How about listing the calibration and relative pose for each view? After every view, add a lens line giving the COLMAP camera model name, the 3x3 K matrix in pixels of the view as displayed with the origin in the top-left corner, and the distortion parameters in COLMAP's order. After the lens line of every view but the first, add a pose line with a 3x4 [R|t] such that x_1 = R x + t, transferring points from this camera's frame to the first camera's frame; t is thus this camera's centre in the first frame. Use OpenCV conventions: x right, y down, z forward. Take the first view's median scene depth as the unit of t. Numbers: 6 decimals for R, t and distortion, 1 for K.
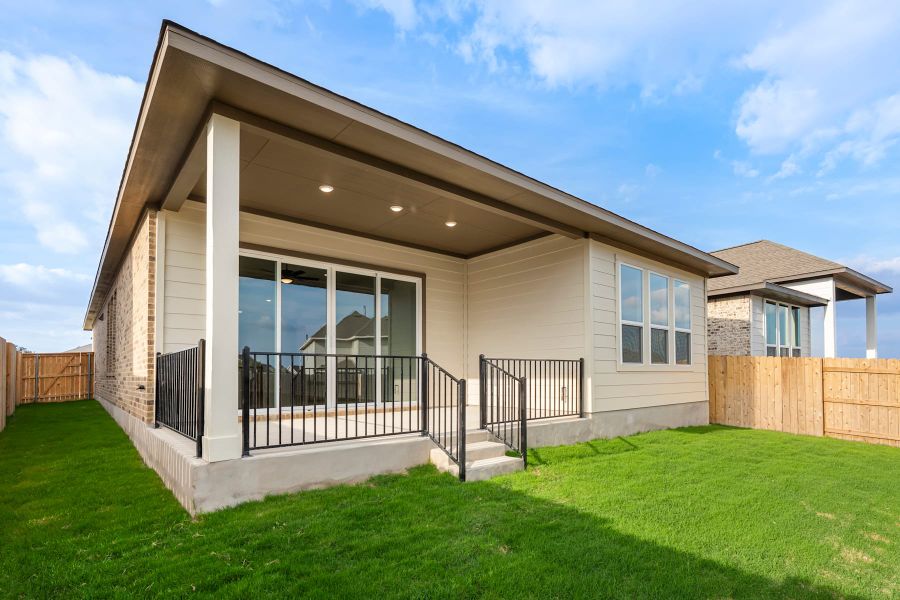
lens RADIAL K [[449.1, 0, 453.4], [0, 449.1, 363.4], [0, 0, 1]] dist [-0.002605, -0.000010]
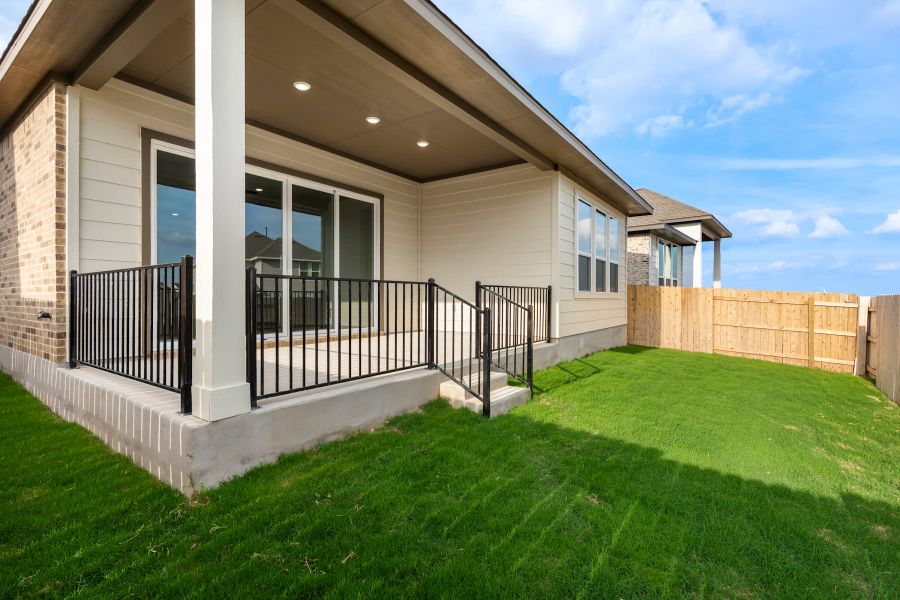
lens RADIAL K [[415.6, 0, 462.4], [0, 415.6, 299.1], [0, 0, 1]] dist [-0.002181, -0.000339]
pose [[0.967878, 0.008389, 0.251282, -0.184885], [-0.015587, 0.999523, 0.026666, -0.004419], [-0.250938, -0.029726, 0.967547, 0.137257]]
